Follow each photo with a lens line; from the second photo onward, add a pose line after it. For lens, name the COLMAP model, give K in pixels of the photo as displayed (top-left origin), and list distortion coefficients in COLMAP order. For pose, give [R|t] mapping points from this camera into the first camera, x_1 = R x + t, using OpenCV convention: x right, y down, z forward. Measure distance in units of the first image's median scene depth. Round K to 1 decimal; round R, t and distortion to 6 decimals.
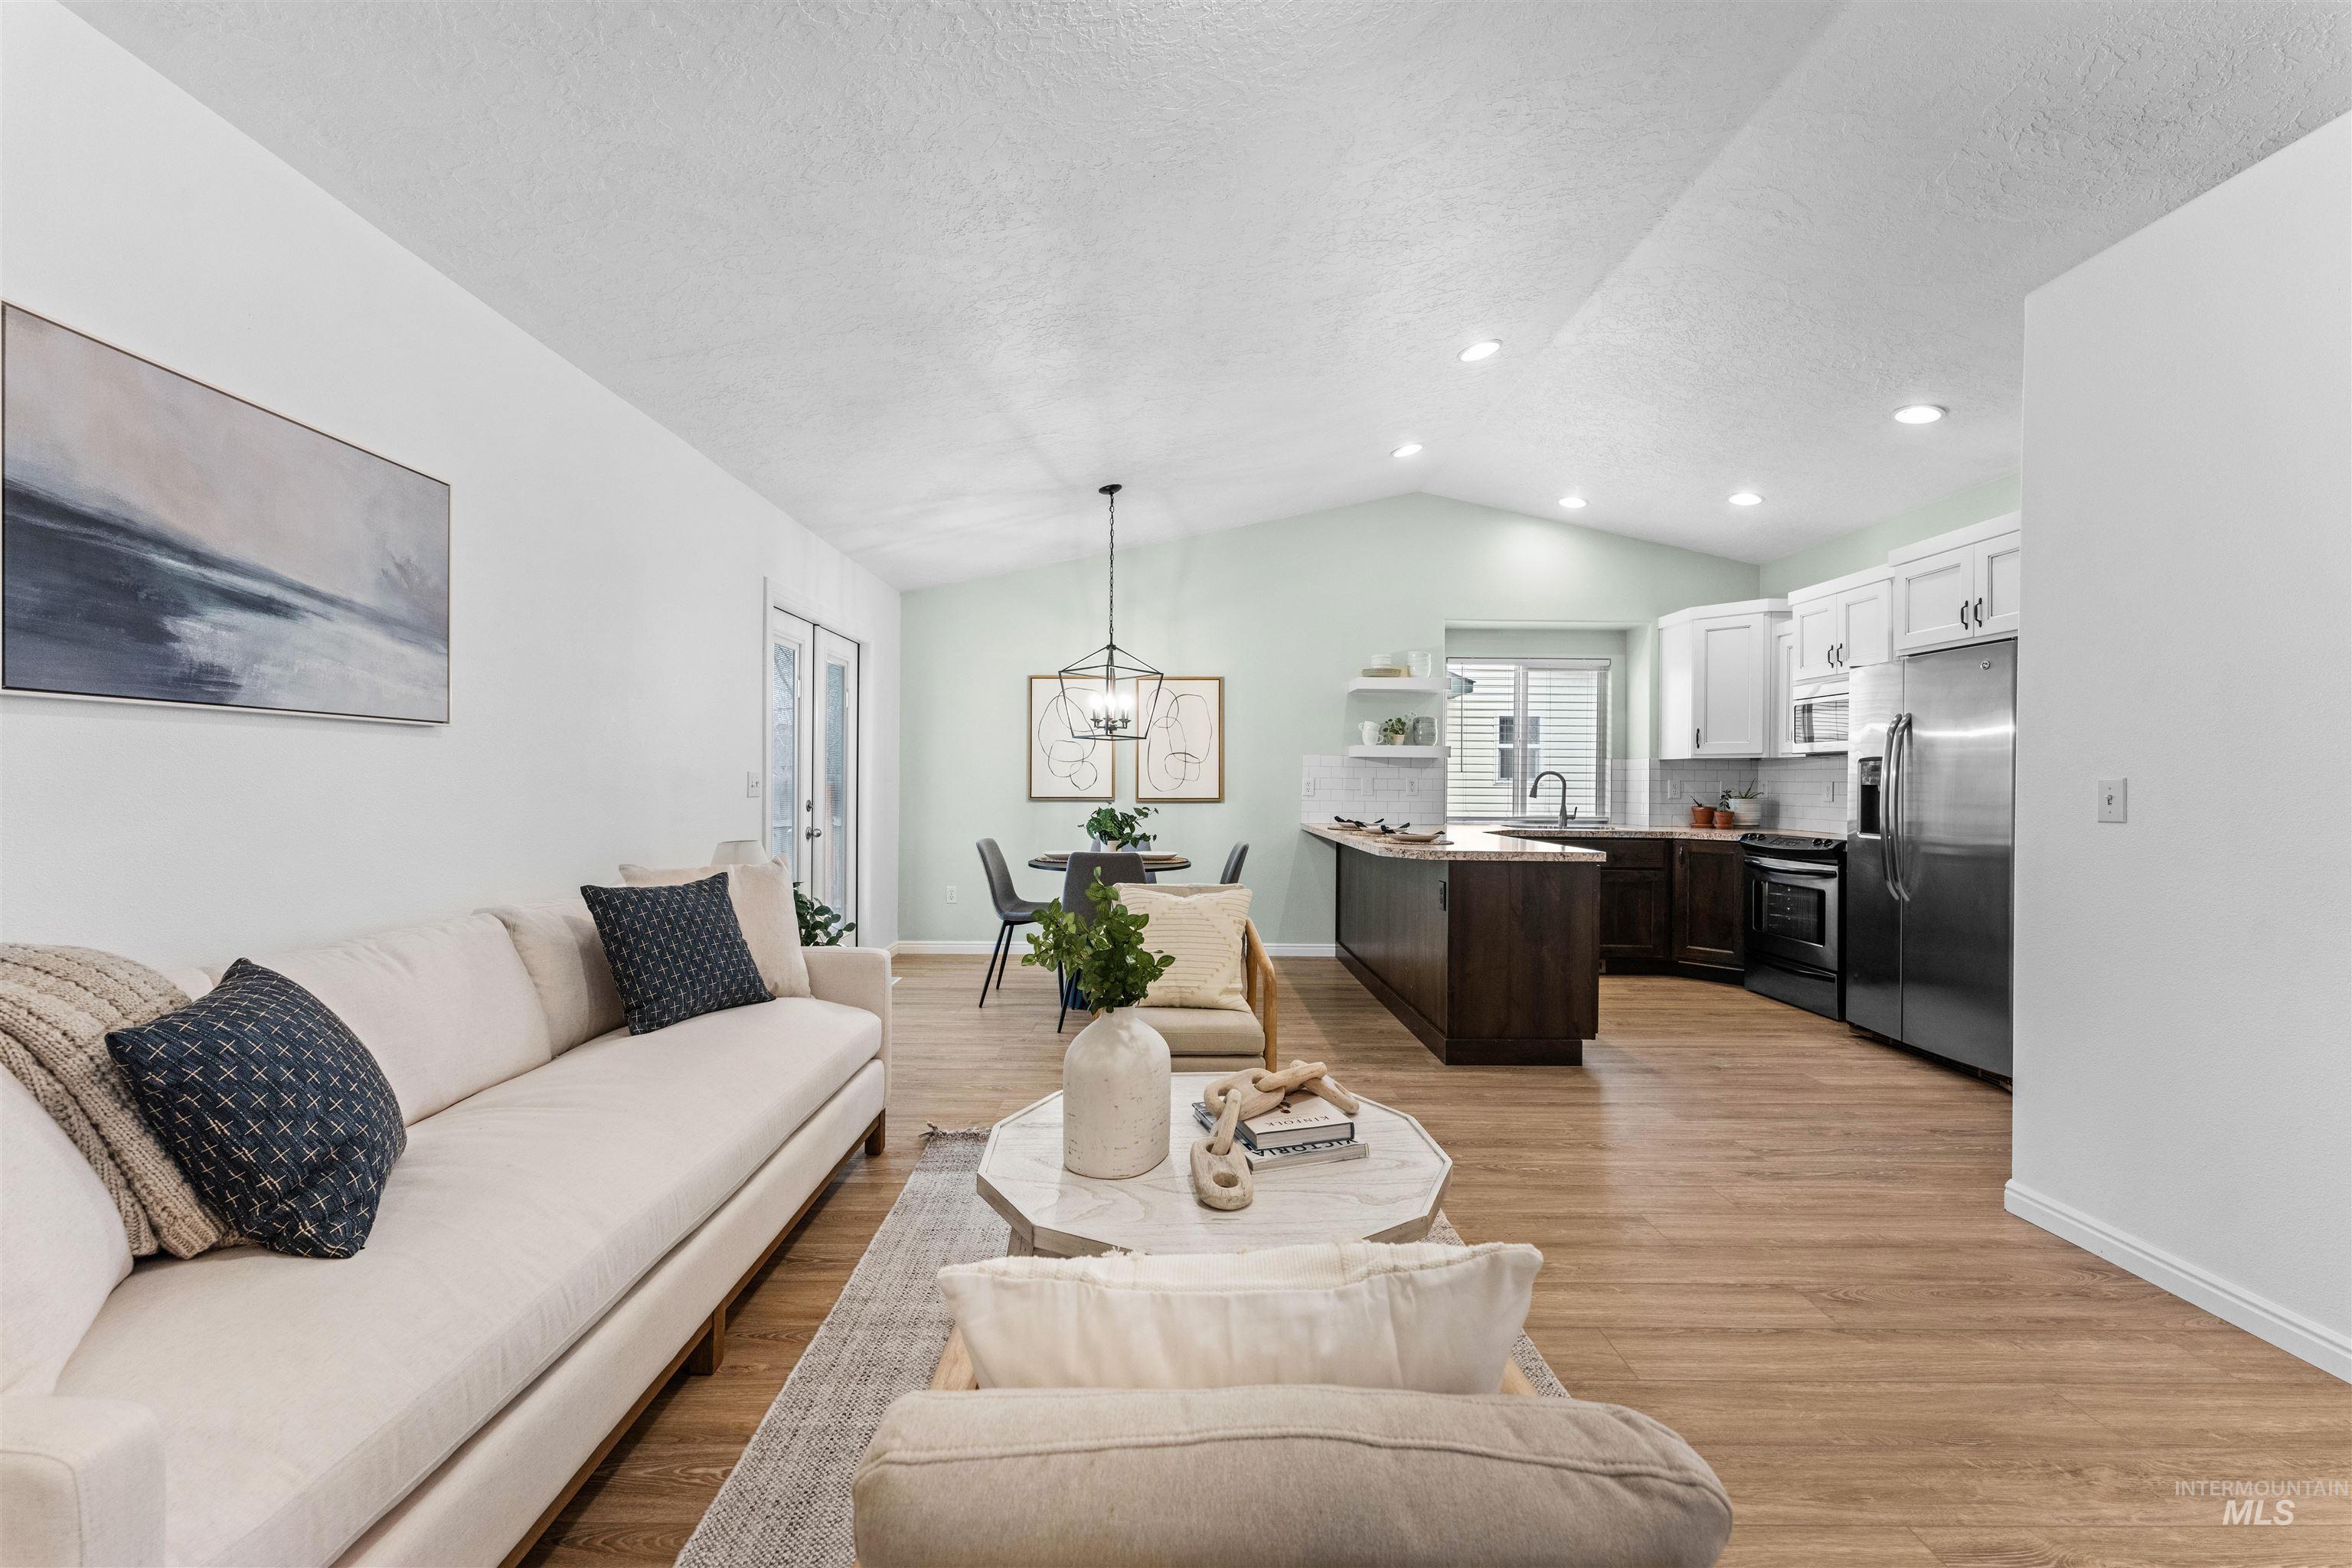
lens RADIAL K [[941.8, 0, 1170.1], [0, 941.8, 783.2], [0, 0, 1]] dist [0.003325, -0.000075]
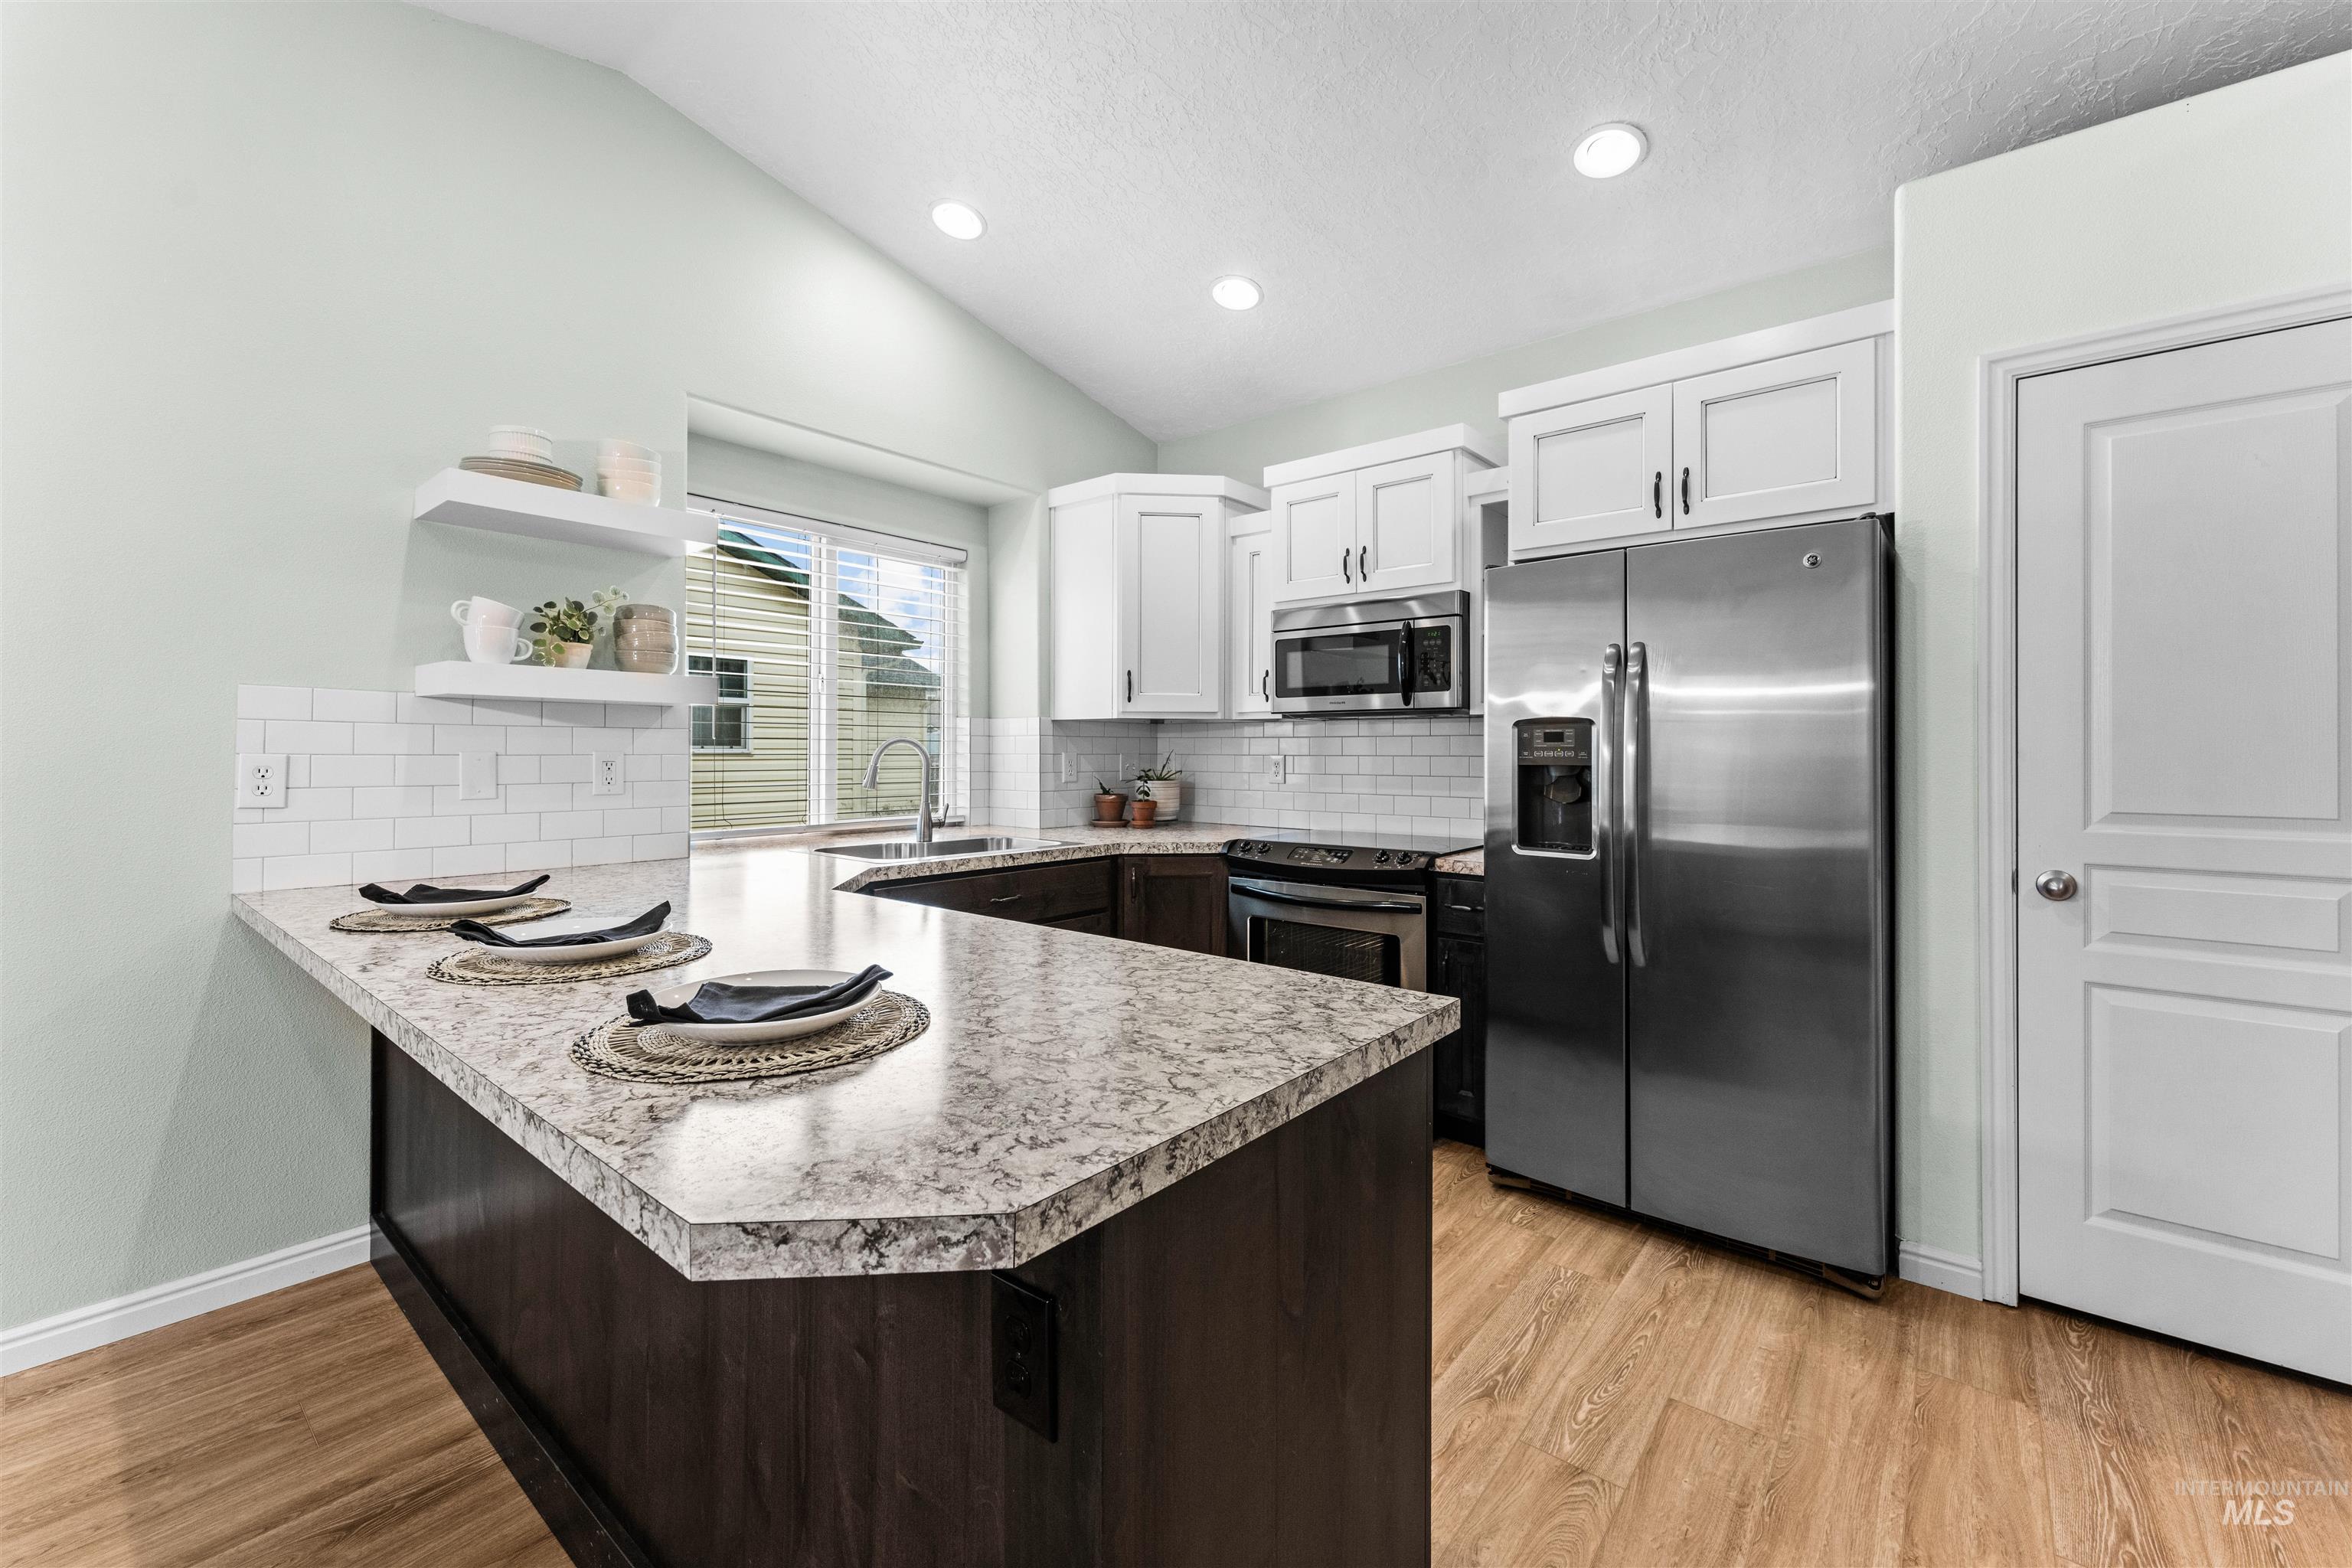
lens RADIAL K [[941.8, 0, 1183.9], [0, 941.8, 749.9], [0, 0, 1]] dist [0.003325, -0.000075]
pose [[0.642023, -0.004788, 0.766670, 0.104446], [0.003711, 0.999988, 0.003138, -0.007102], [-0.766676, 0.000830, 0.642033, 0.558459]]
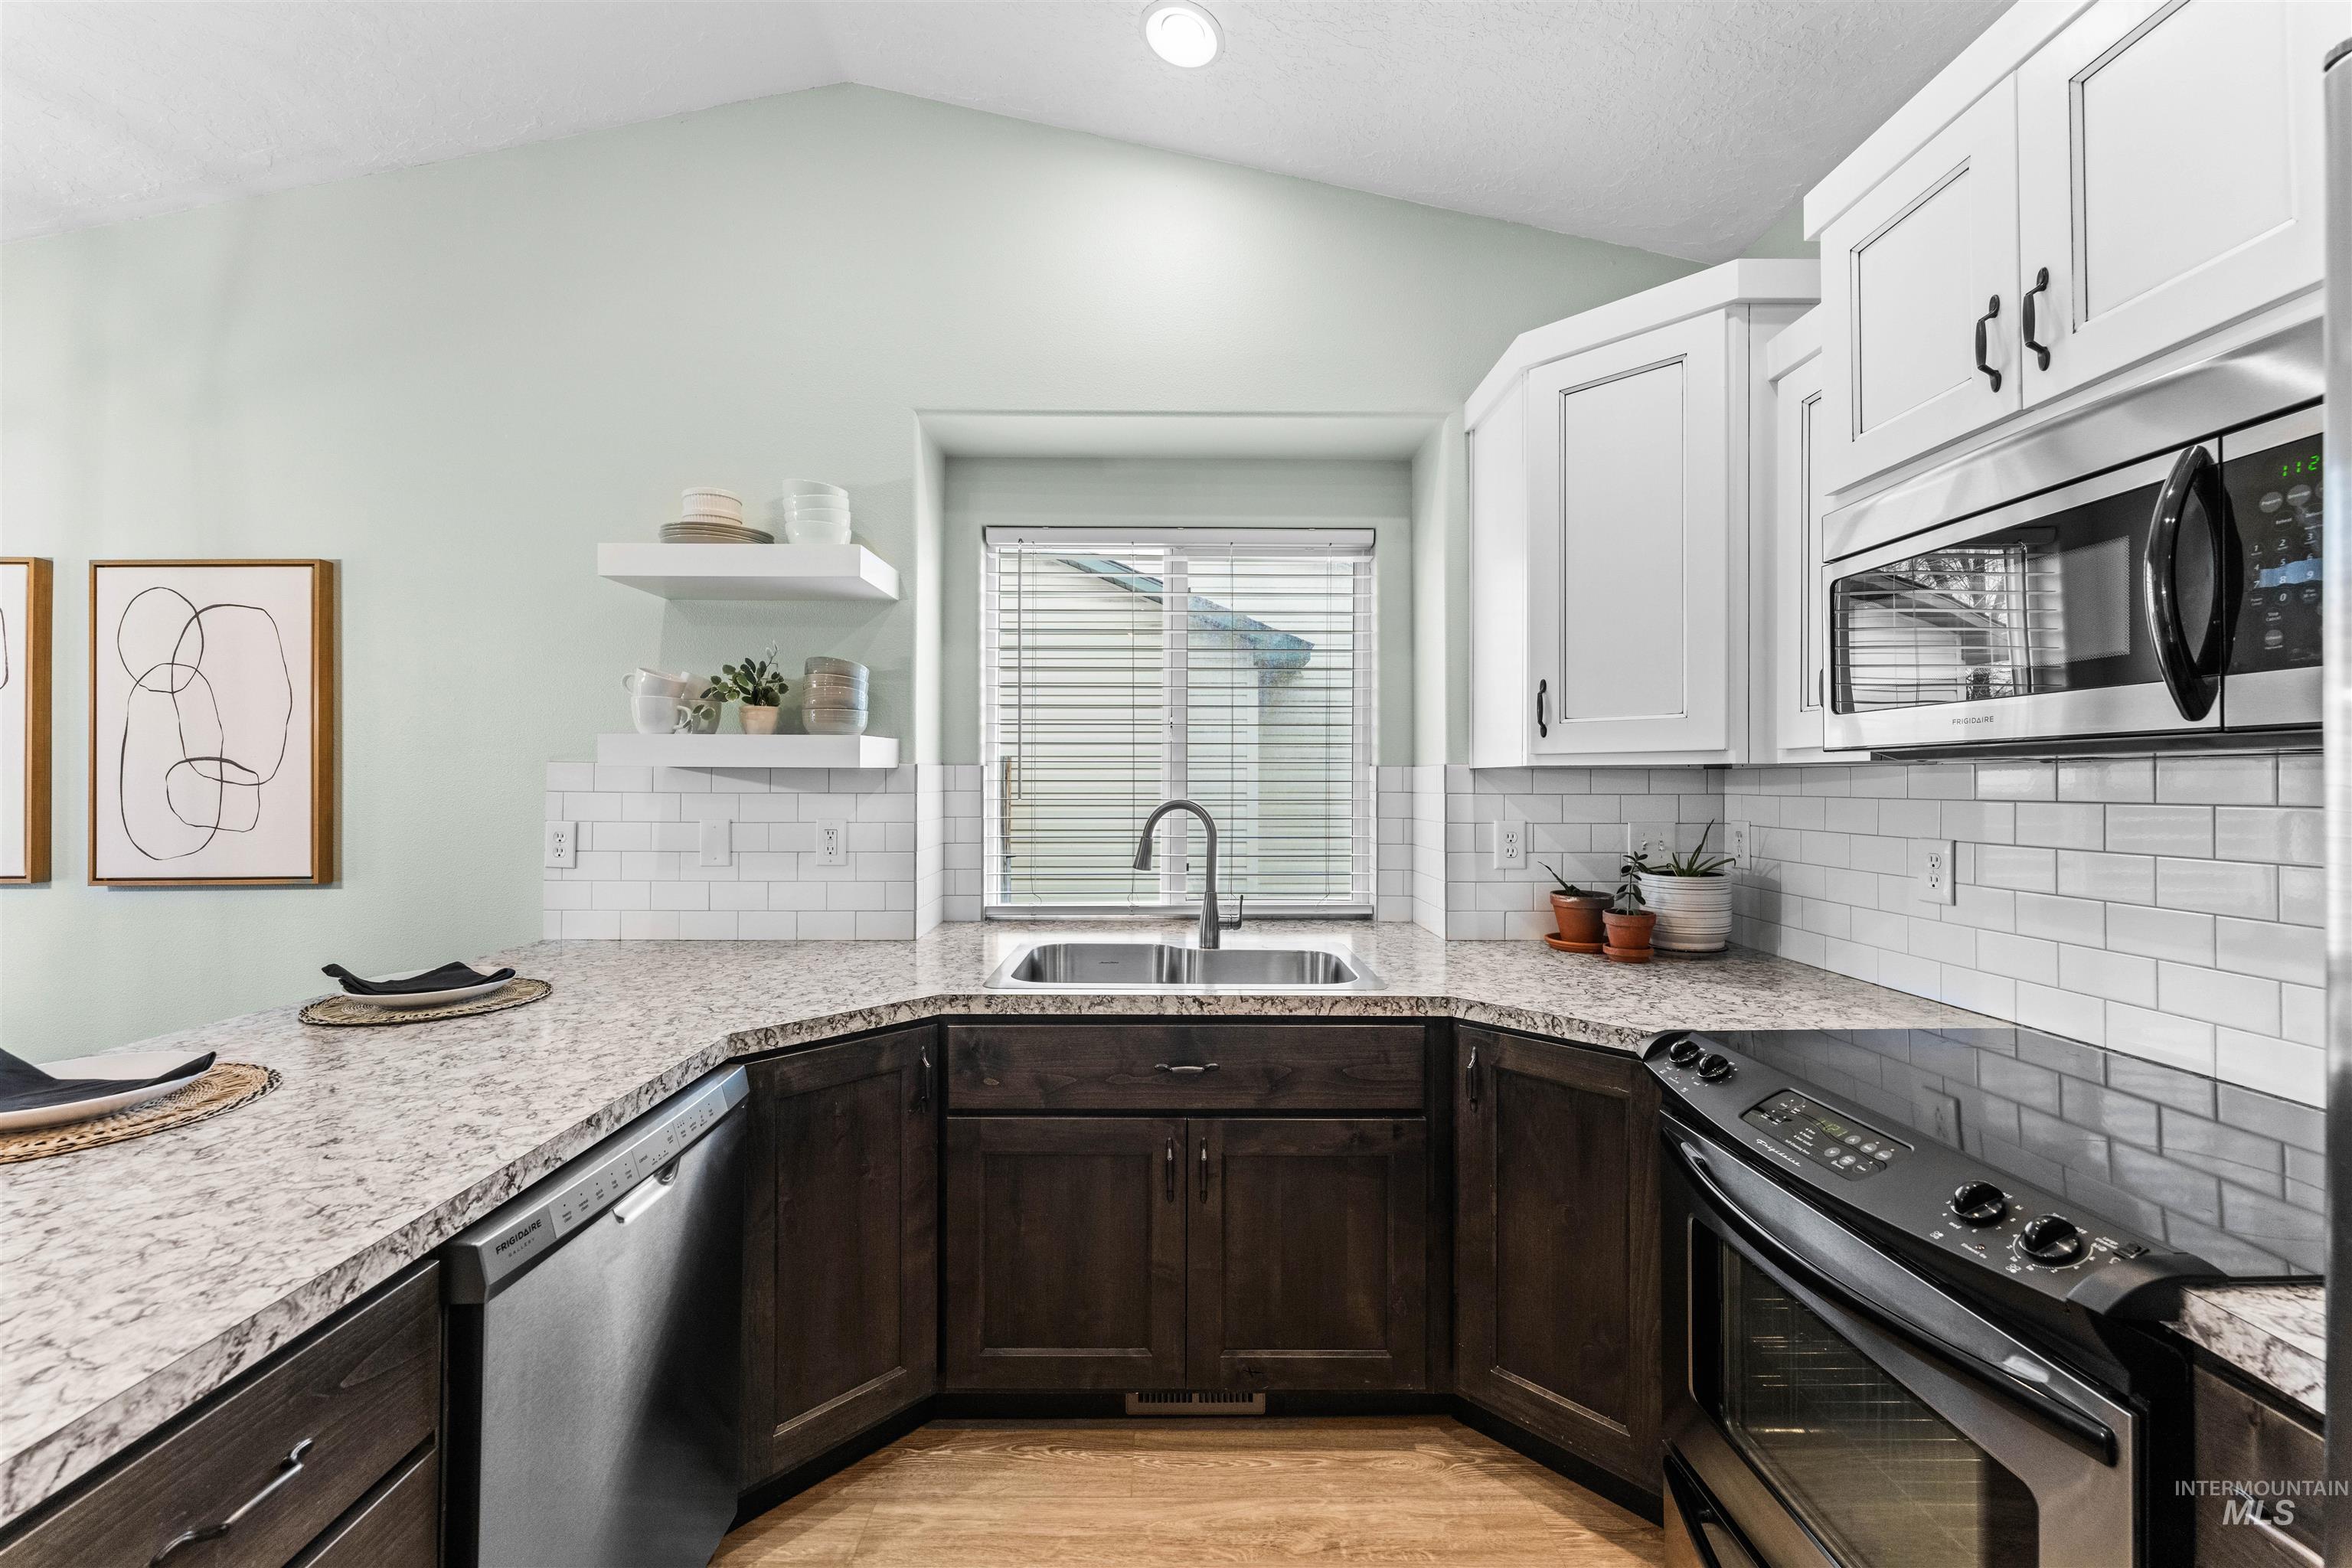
lens RADIAL K [[941.8, 0, 1171.1], [0, 941.8, 778.8], [0, 0, 1]] dist [0.003325, -0.000075]
pose [[0.999977, -0.006196, 0.002876, 0.410727], [0.006215, 0.999958, -0.006668, -0.019602], [-0.002834, 0.006686, 0.999974, 0.637240]]
